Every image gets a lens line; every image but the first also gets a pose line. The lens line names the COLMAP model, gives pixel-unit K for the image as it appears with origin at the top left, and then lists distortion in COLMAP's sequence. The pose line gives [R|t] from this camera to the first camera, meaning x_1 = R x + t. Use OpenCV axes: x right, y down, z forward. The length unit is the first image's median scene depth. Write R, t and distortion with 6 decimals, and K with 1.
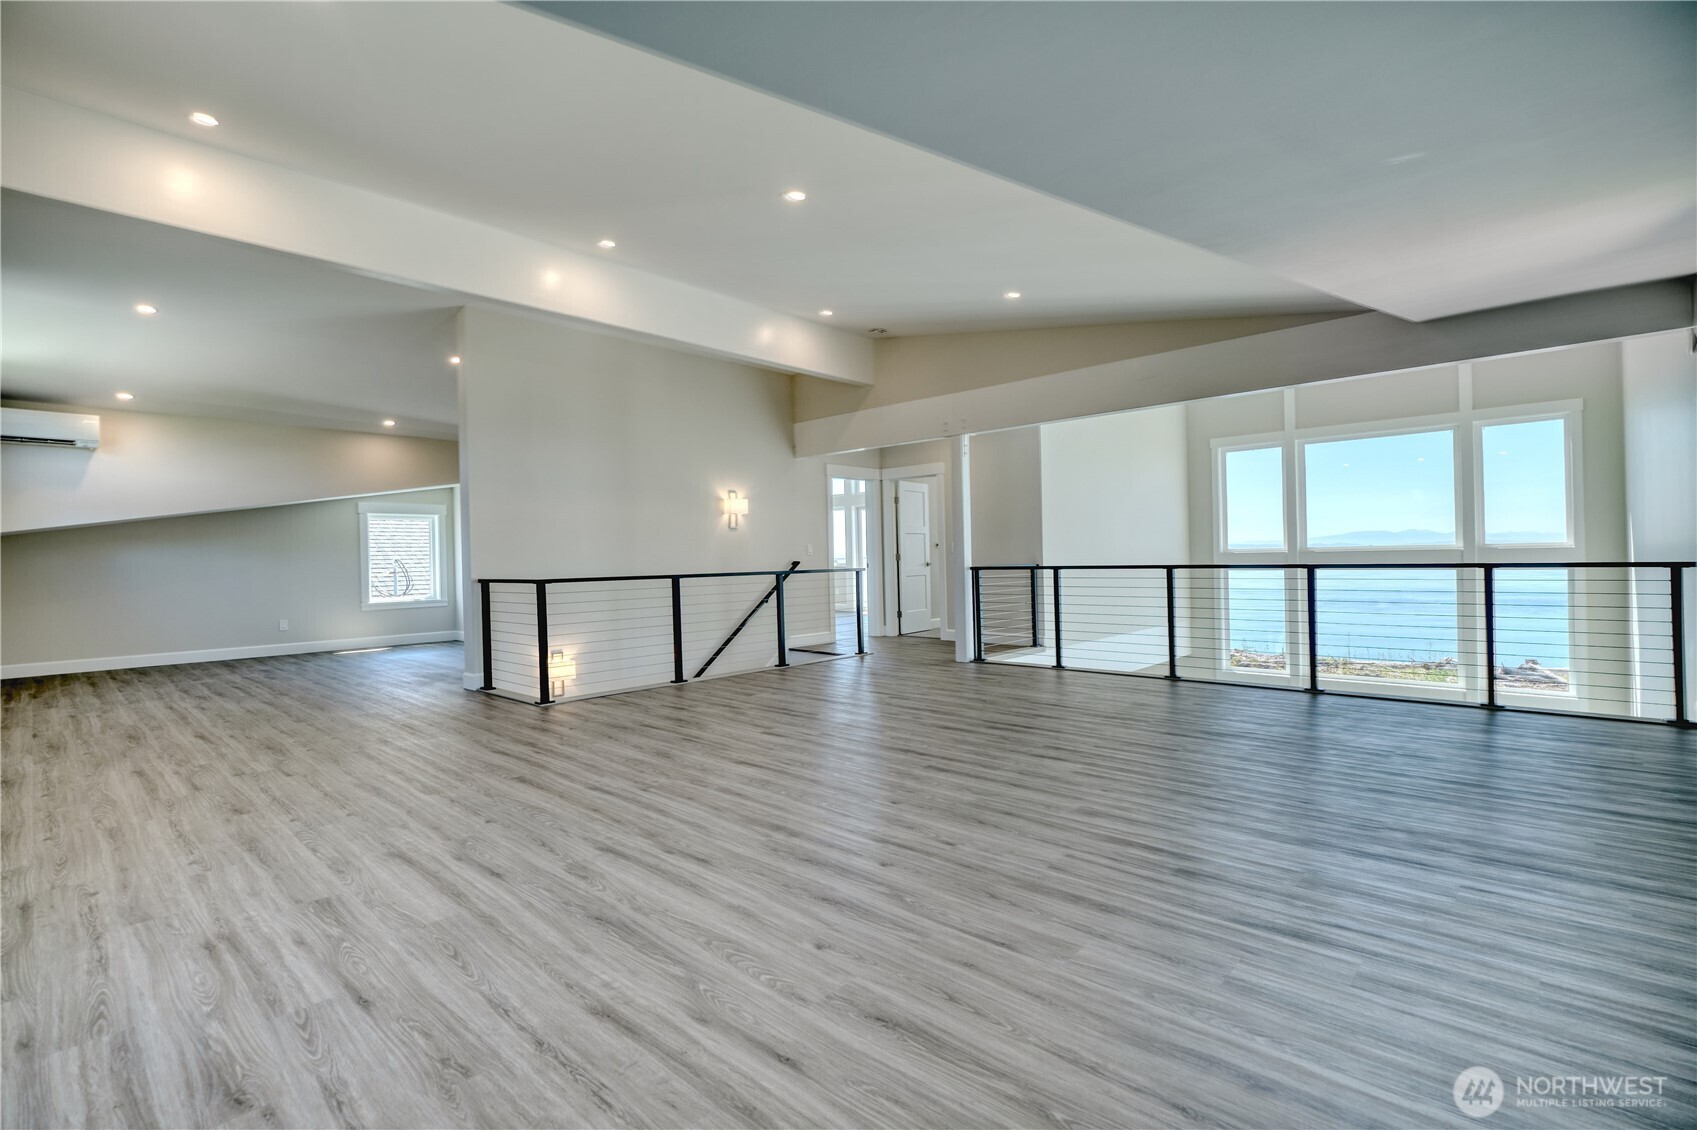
lens RADIAL K [[804.7, 0, 857.2], [0, 804.7, 562.8], [0, 0, 1]] dist [-0.021935, 0.000140]
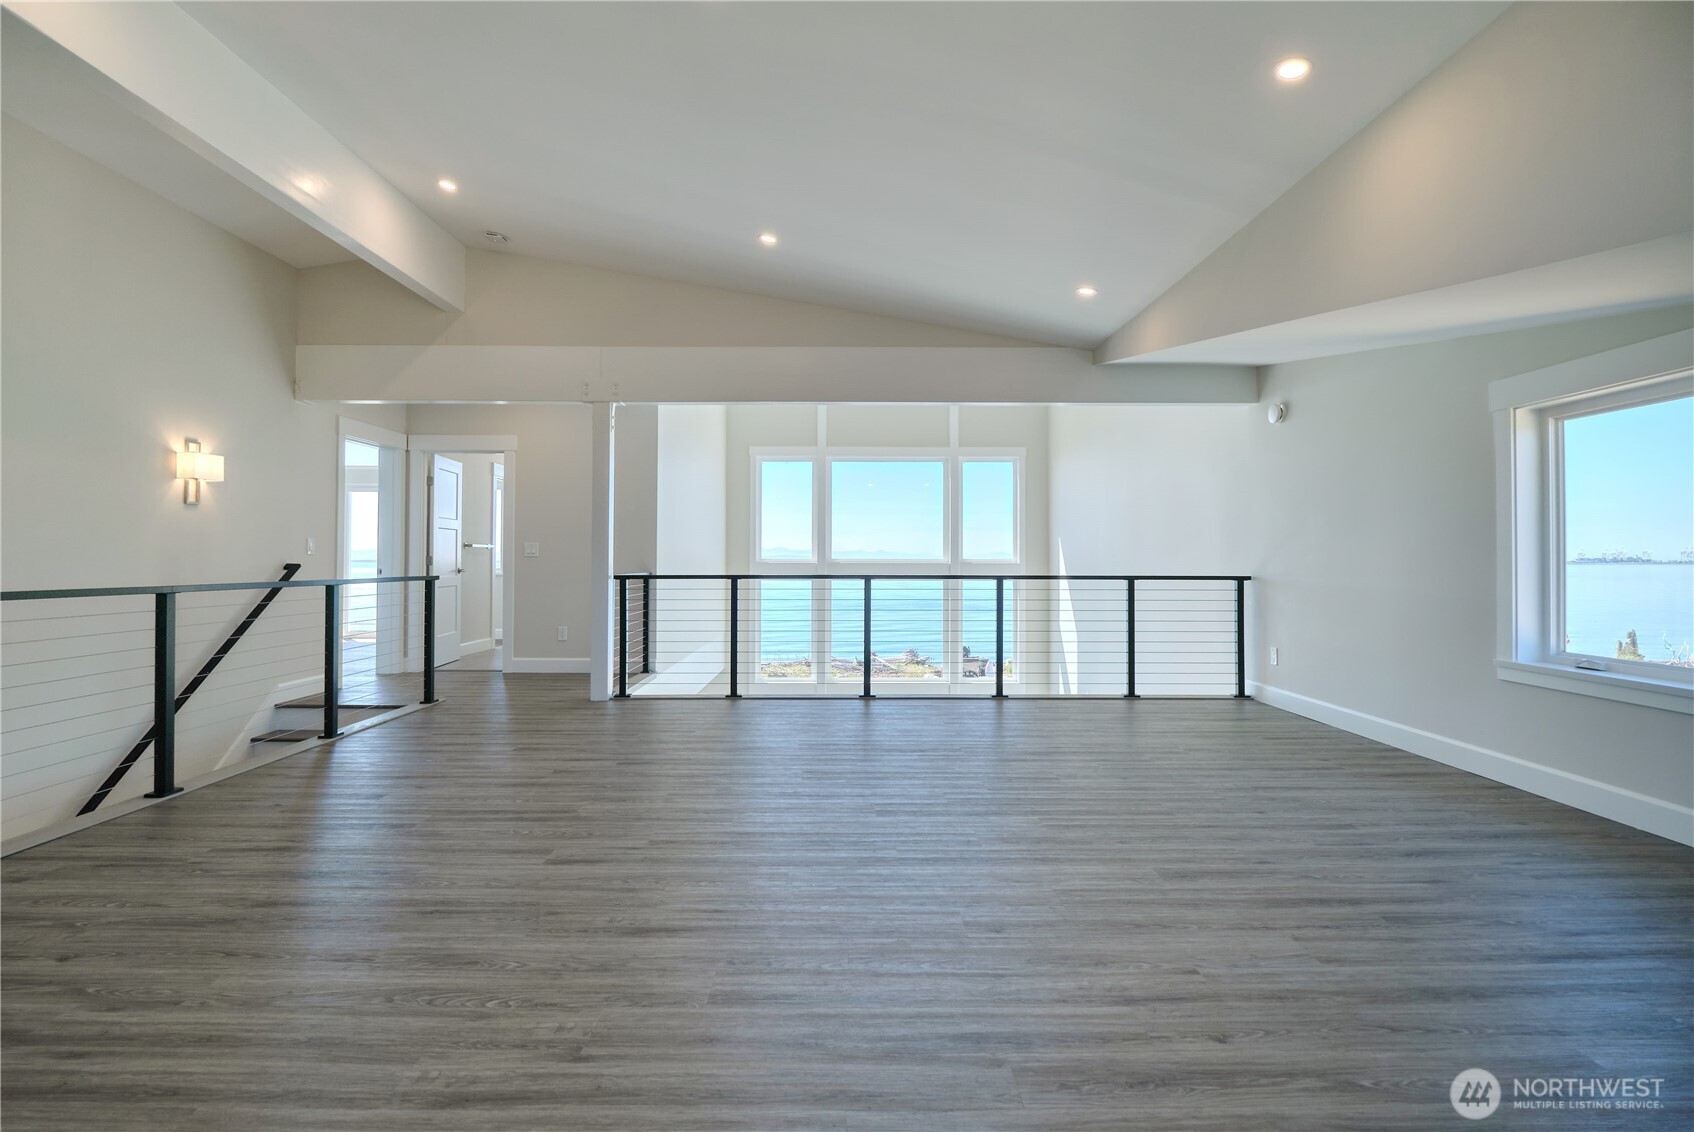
lens RADIAL K [[828.8, 0, 839.2], [0, 828.8, 551.9], [0, 0, 1]] dist [-0.016412, 0.000449]
pose [[0.717299, 0.027535, 0.696221, -0.245117], [-0.010044, 0.999524, -0.029182, 0.003592], [-0.696693, 0.013939, 0.717234, 0.276951]]
